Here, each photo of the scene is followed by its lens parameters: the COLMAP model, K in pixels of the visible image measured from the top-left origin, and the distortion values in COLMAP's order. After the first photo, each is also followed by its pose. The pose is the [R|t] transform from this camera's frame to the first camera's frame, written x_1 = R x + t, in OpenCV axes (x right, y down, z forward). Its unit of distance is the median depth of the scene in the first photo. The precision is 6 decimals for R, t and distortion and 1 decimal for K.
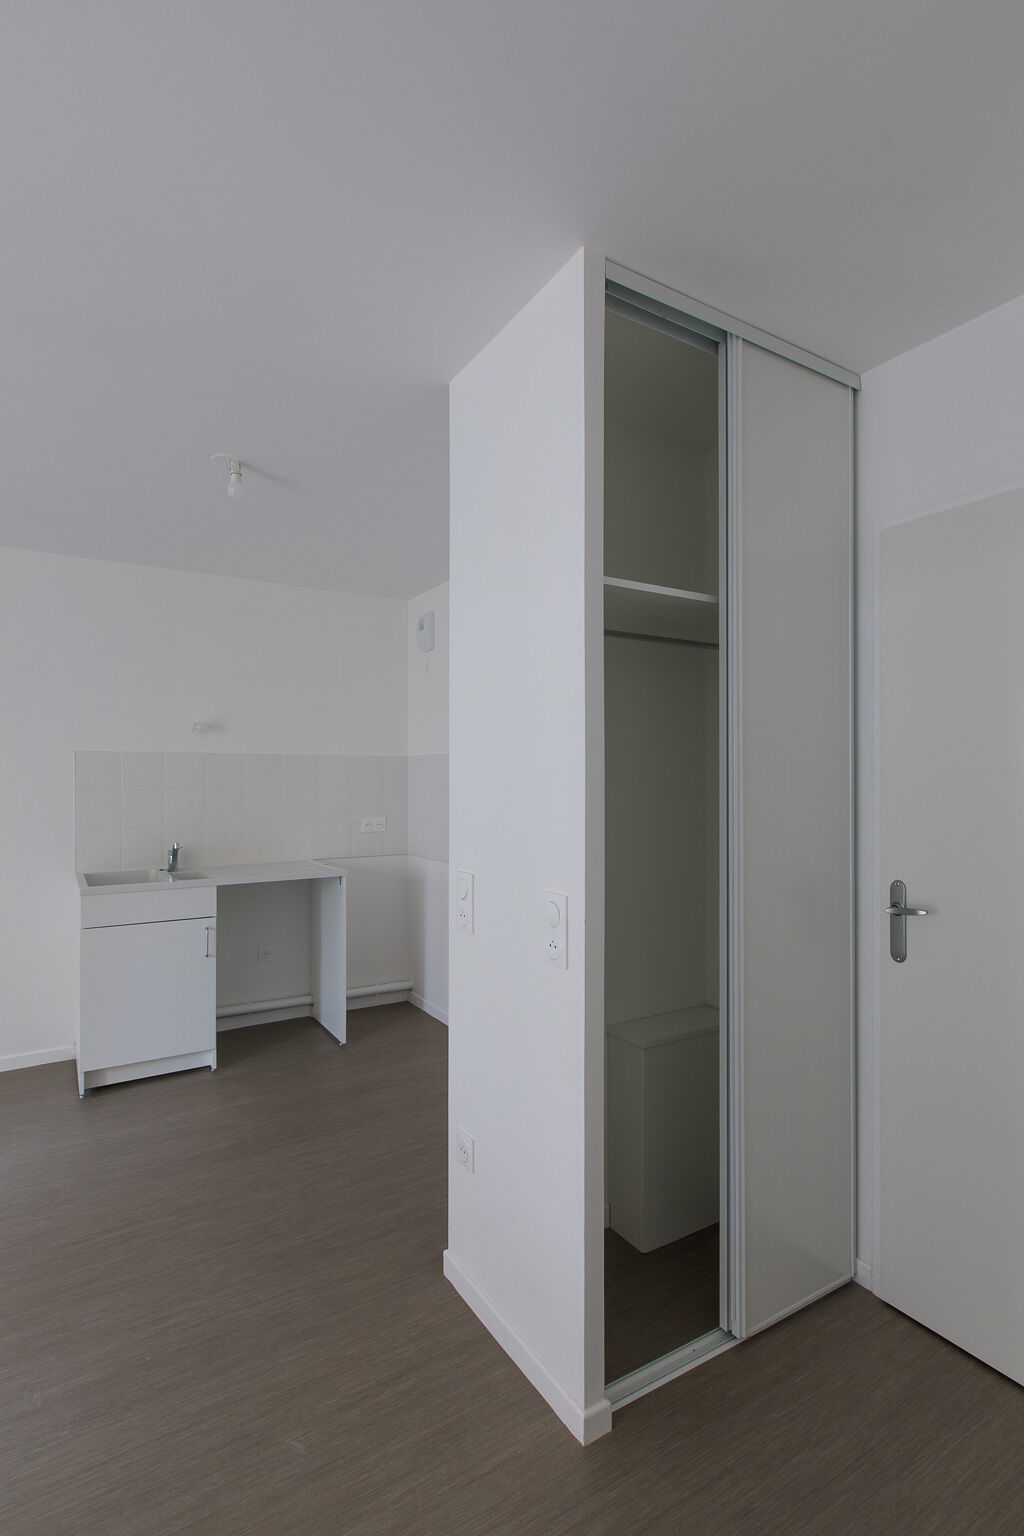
lens RADIAL K [[776.7, 0, 514.5], [0, 776.7, 781.8], [0, 0, 1]] dist [0.032880, 0.000156]
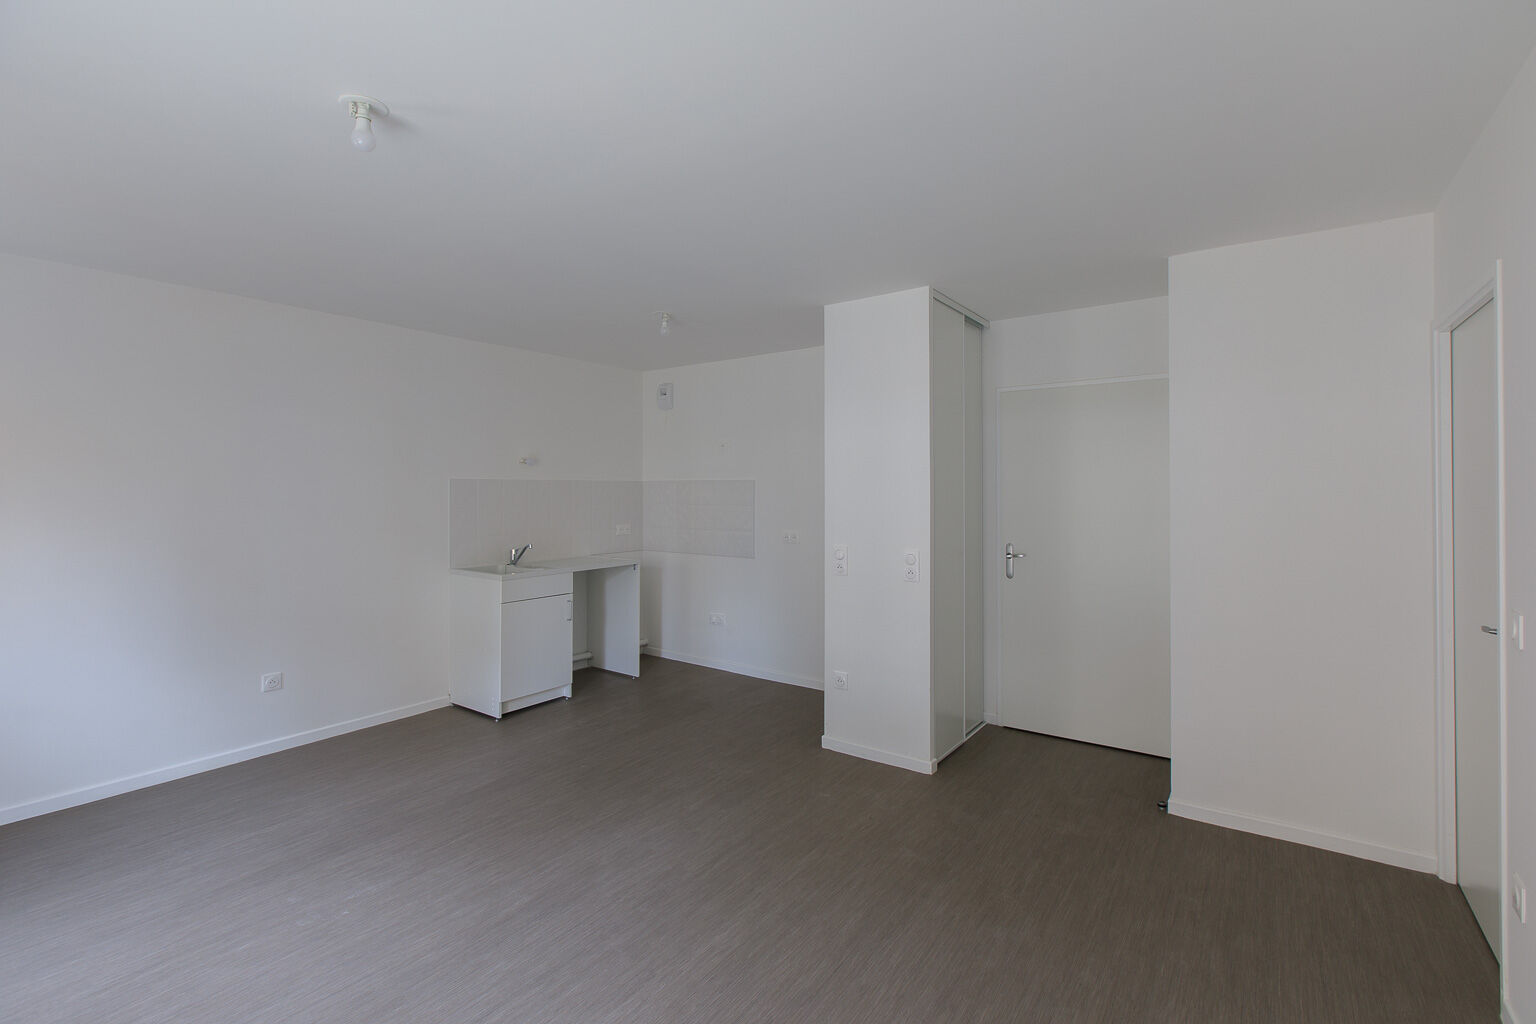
lens RADIAL K [[713.1, 0, 764.1], [0, 713.1, 505.2], [0, 0, 1]] dist [0.000597, -0.000106]
pose [[0.915623, -0.013410, 0.401814, -0.540411], [0.010810, 0.999903, 0.008737, 0.001250], [-0.401892, -0.003656, 0.915680, -0.333064]]
